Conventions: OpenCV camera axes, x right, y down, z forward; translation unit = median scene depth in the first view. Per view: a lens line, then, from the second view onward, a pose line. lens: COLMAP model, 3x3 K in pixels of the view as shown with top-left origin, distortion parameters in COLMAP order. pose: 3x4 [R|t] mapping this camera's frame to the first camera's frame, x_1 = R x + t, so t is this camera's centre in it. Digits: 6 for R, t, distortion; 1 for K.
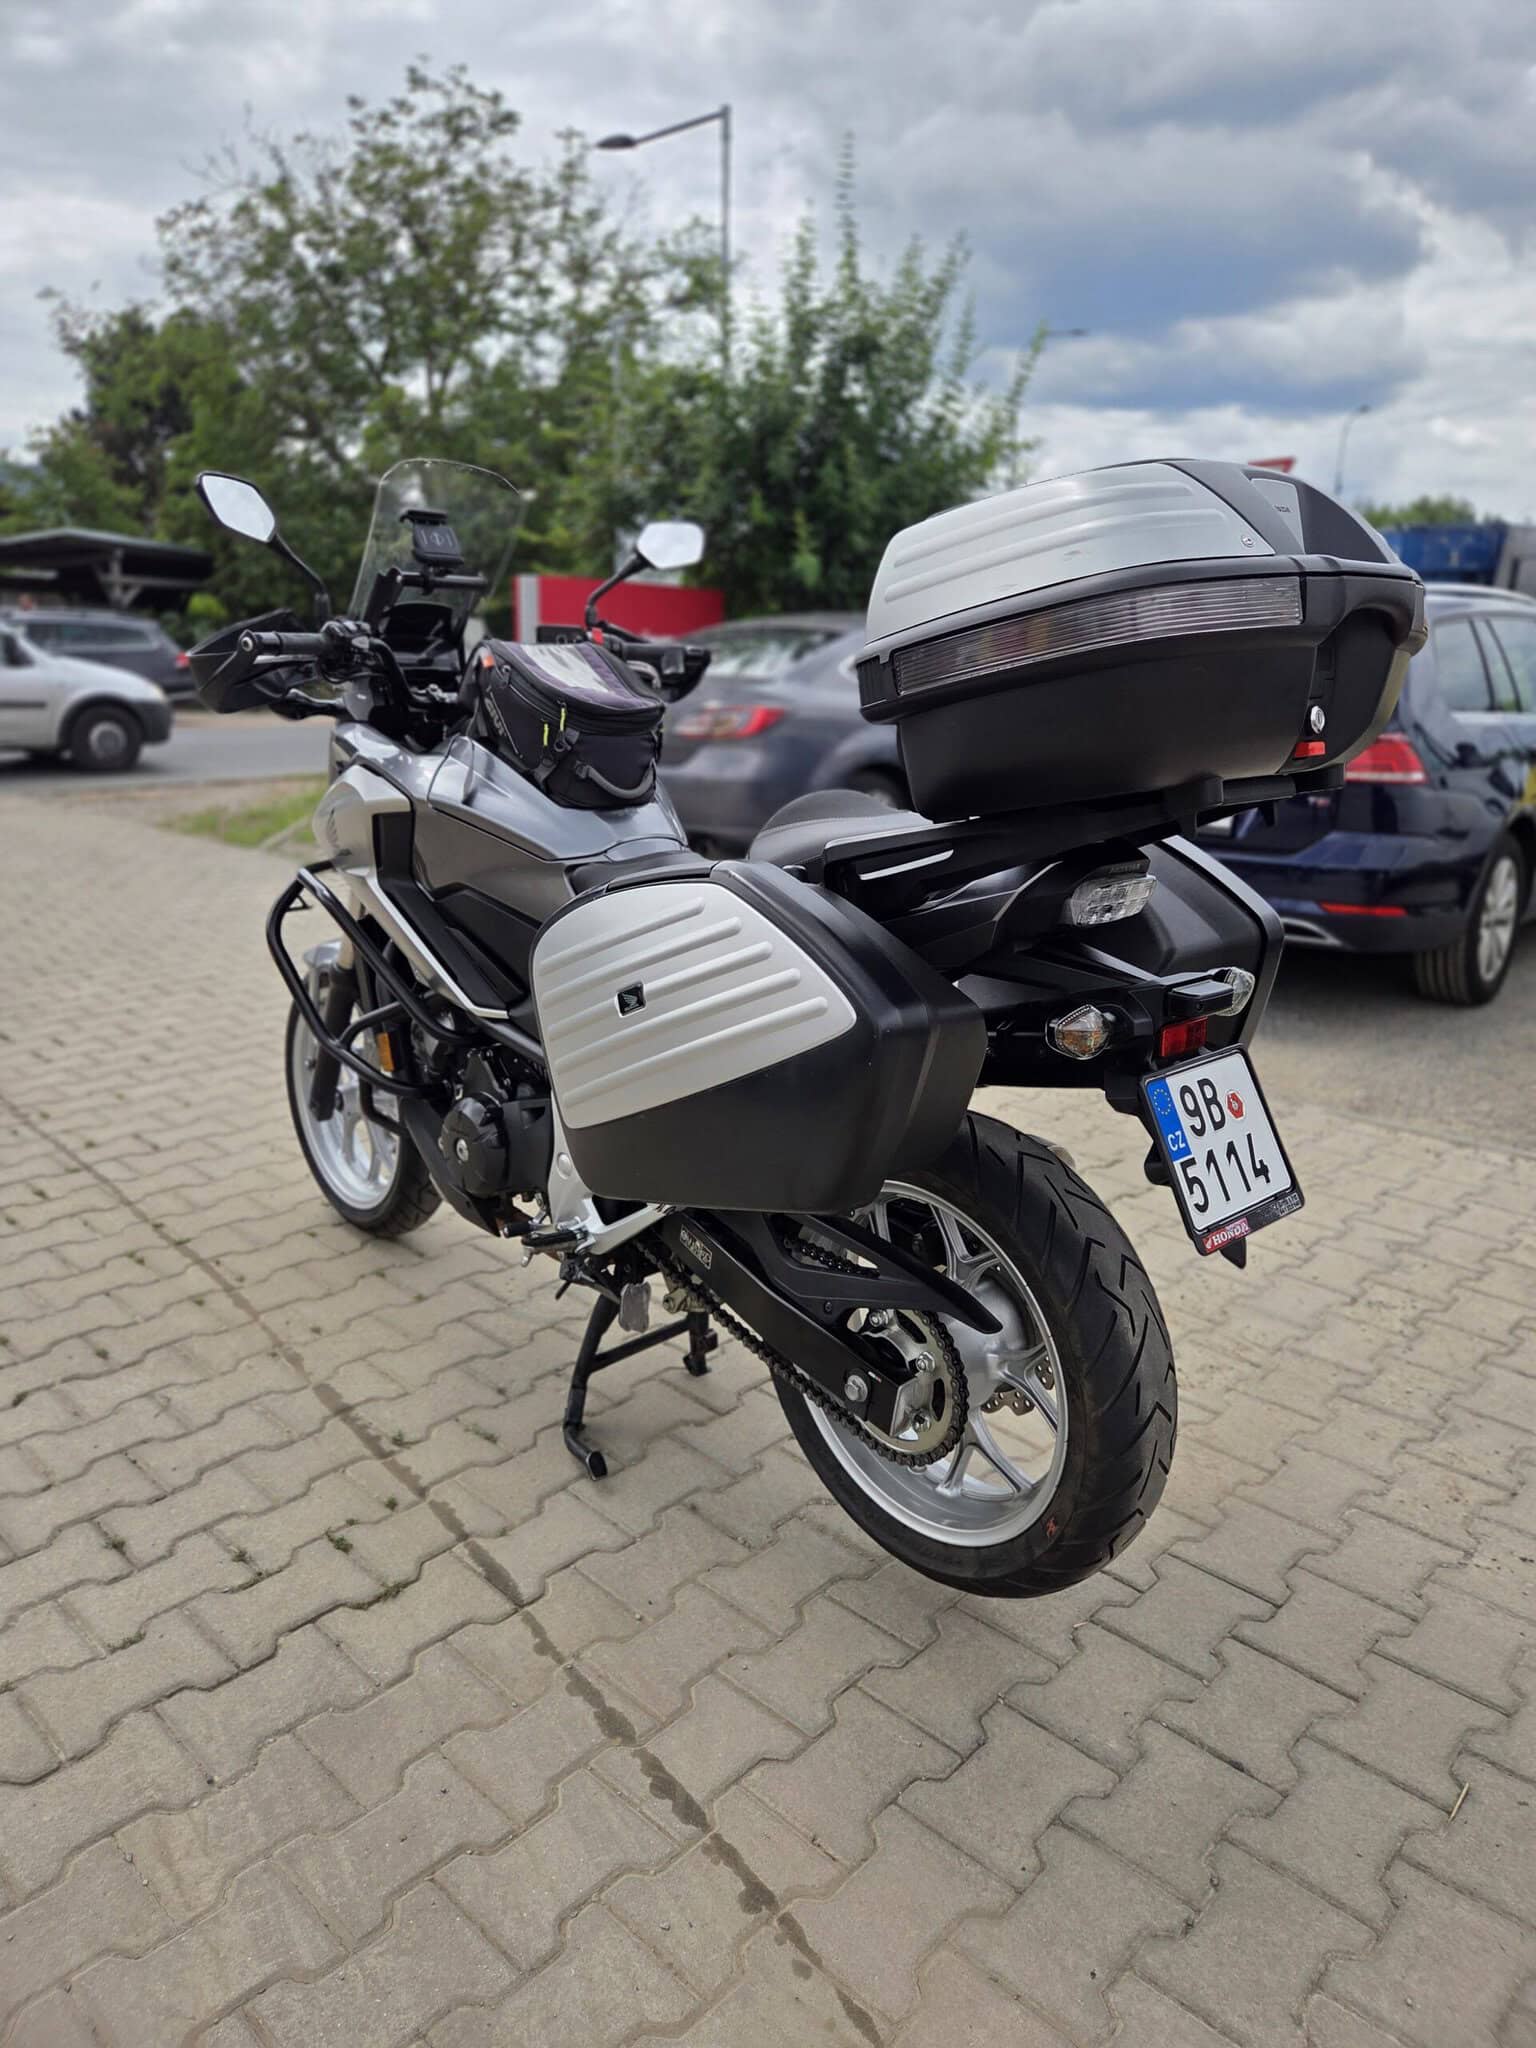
lens RADIAL K [[1359.0, 0, 768.0], [0, 1359.0, 1024.0], [0, 0, 1]] dist [0.063381, -0.048554]
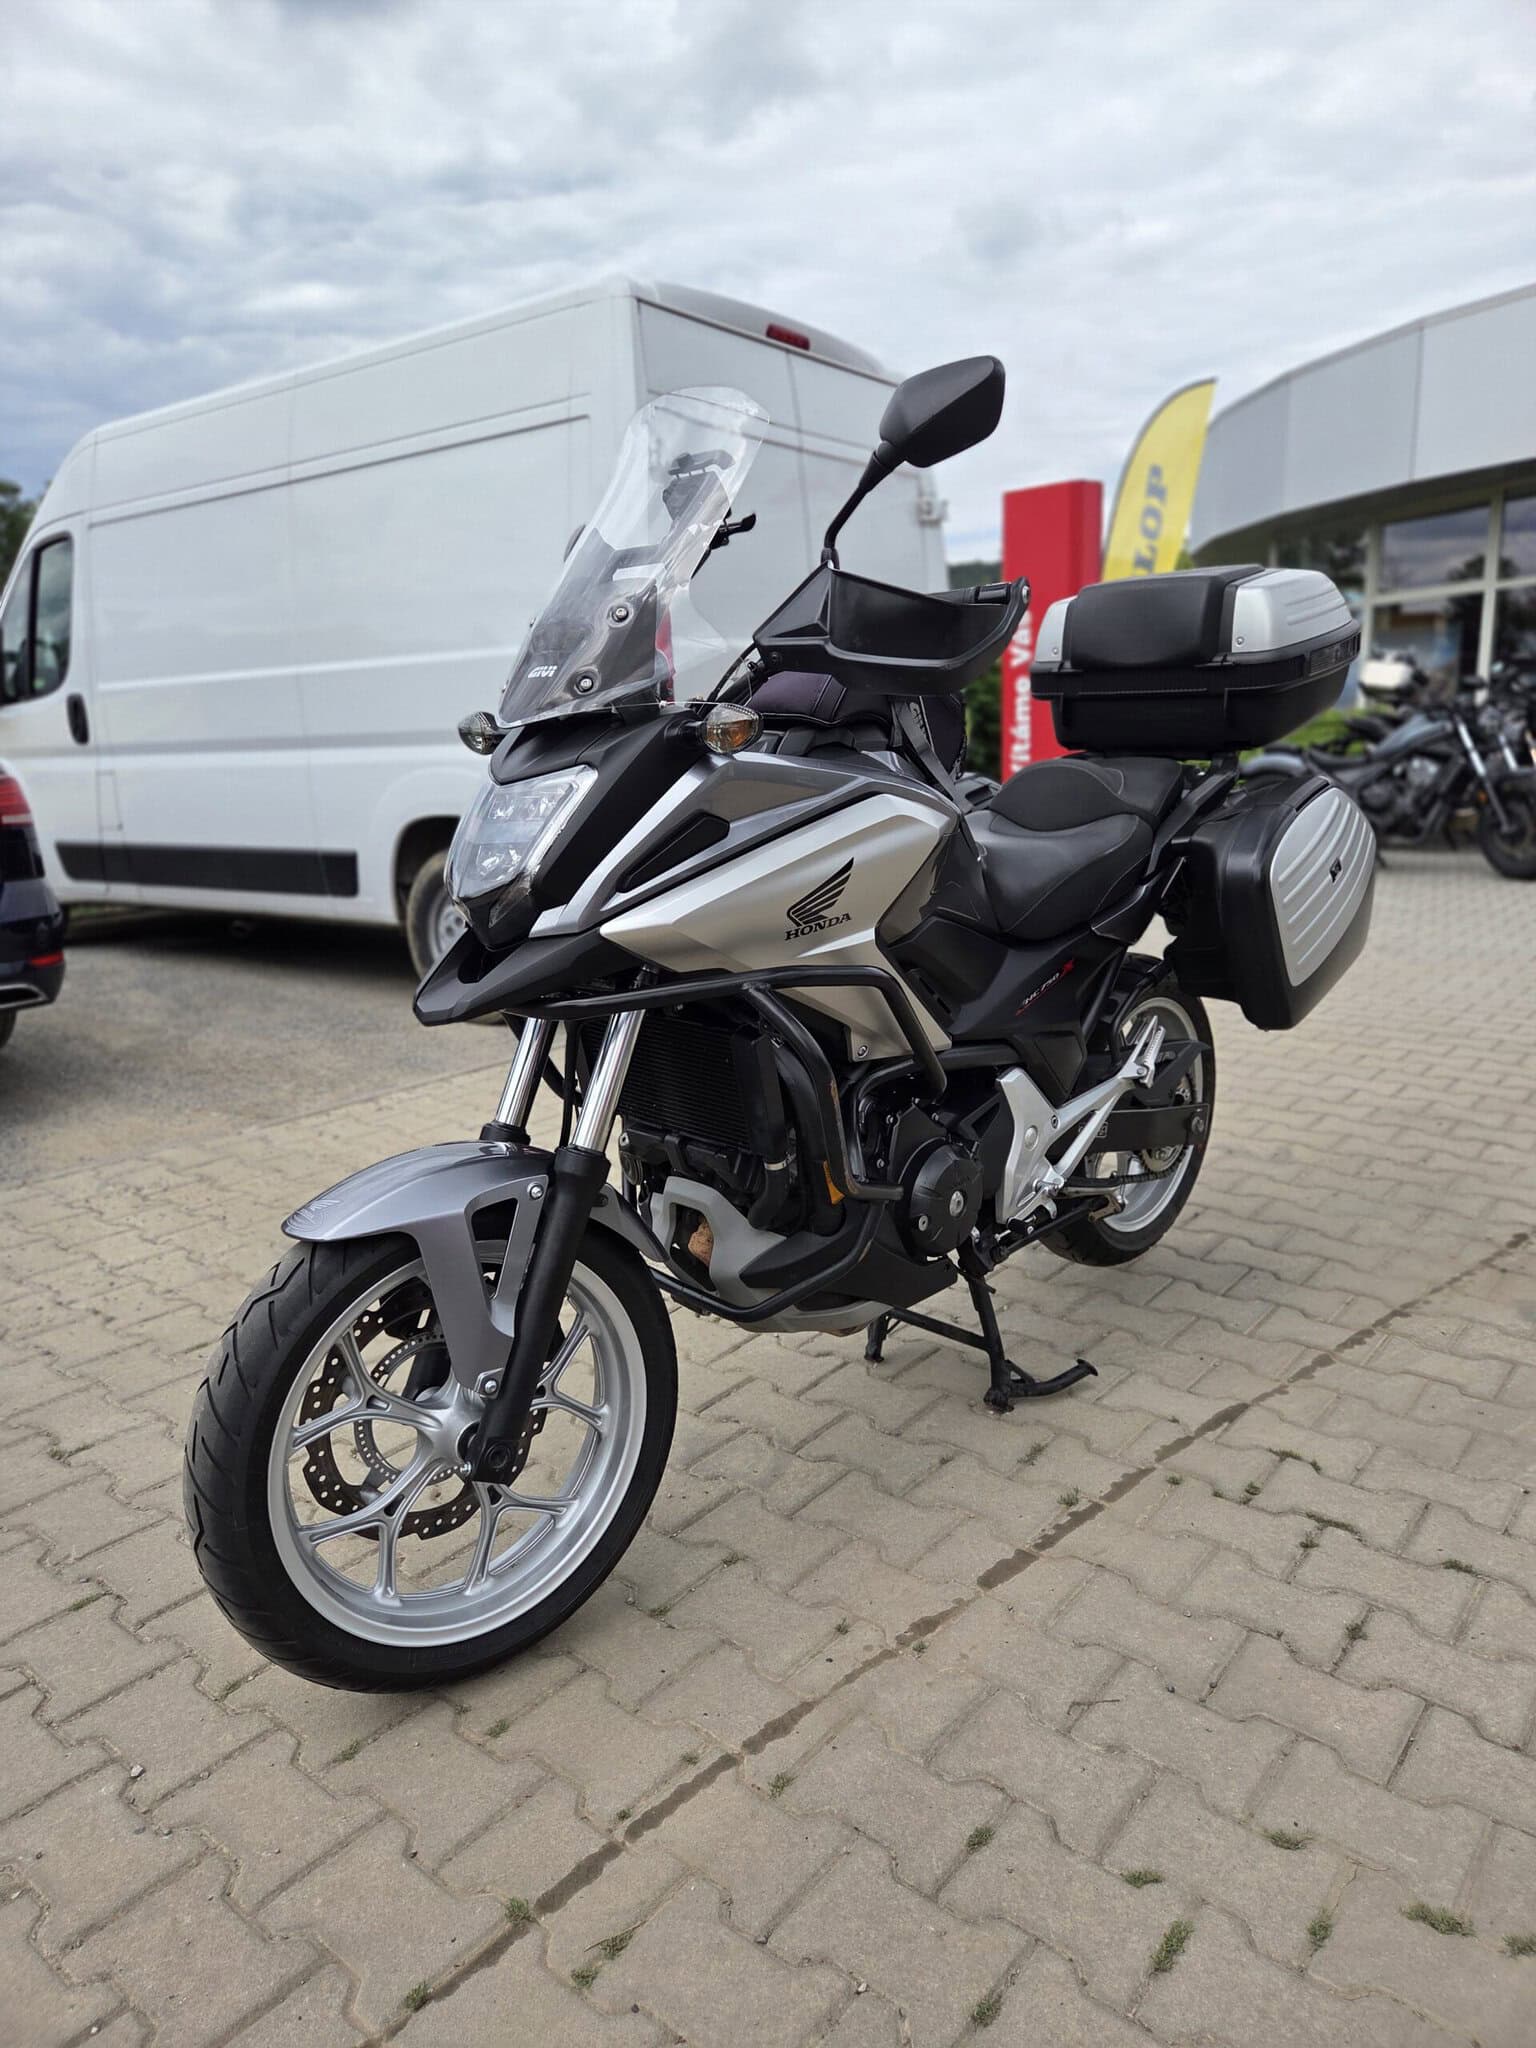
lens RADIAL K [[1363.4, 0, 764.1], [0, 1363.4, 1038.3], [0, 0, 1]] dist [0.069750, -0.049963]
pose [[-0.076194, -0.237251, 0.968456, -1.258406], [0.276326, 0.928212, 0.249132, -0.318294], [-0.958039, 0.286592, -0.005165, 1.300488]]
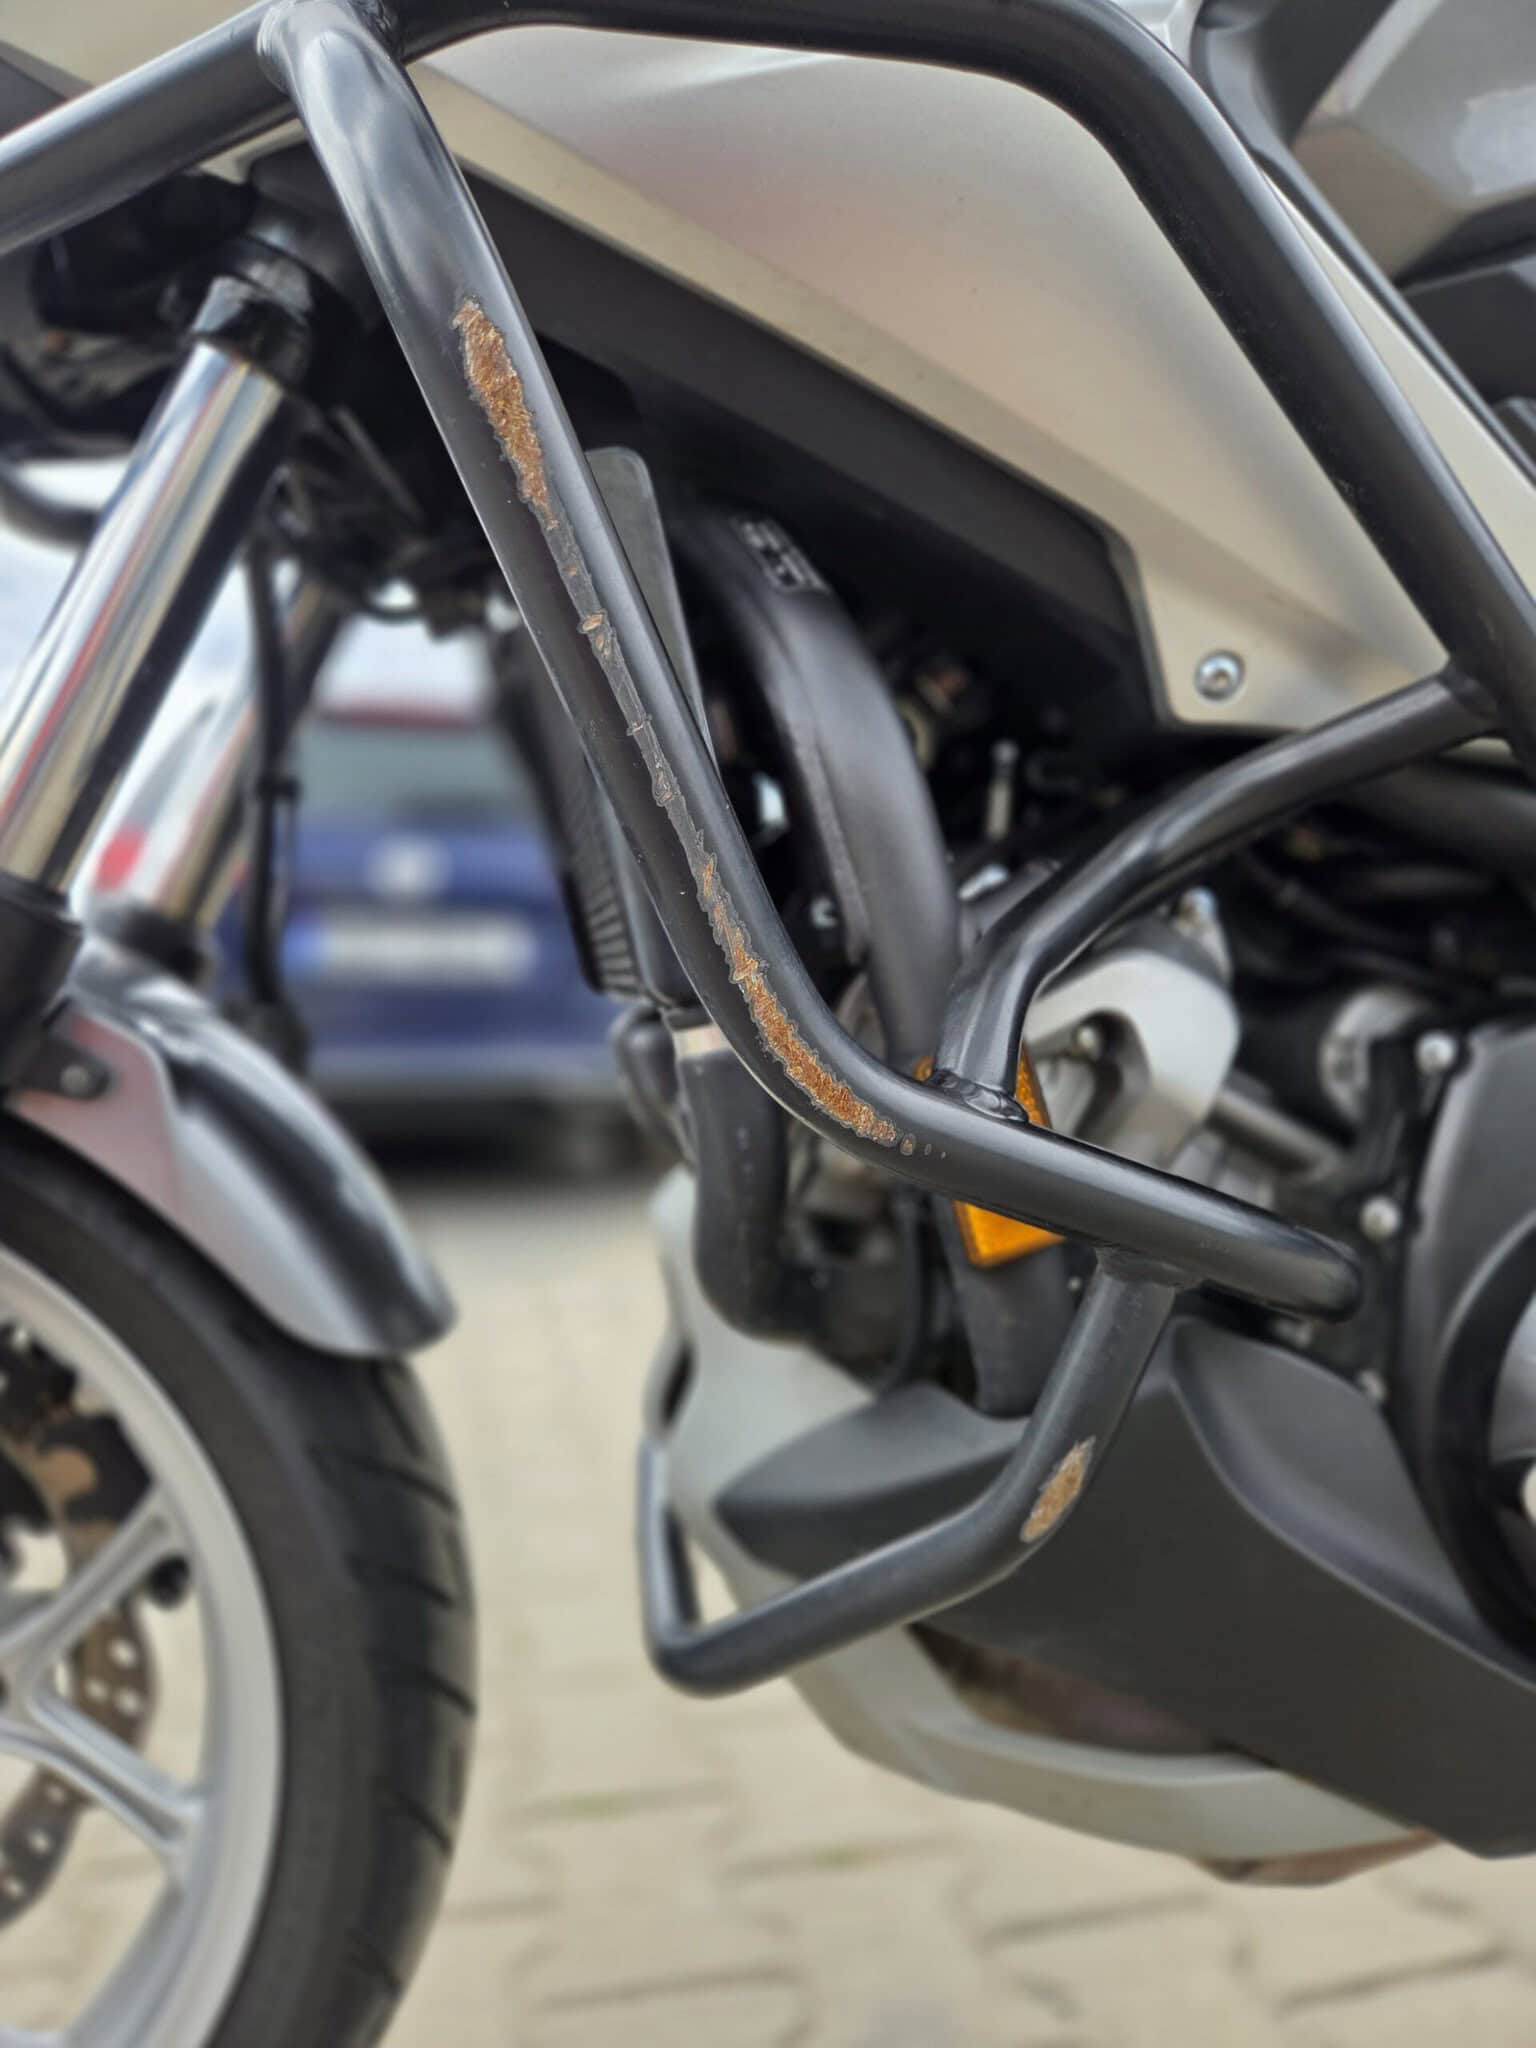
lens RADIAL K [[1359.0, 0, 768.0], [0, 1359.0, 1024.0], [0, 0, 1]] dist [0.063381, -0.048554]
pose [[0.562341, -0.032069, 0.826283, -0.560467], [0.226368, 0.967047, -0.116526, 0.024714], [-0.795318, 0.252572, 0.551069, 1.174382]]
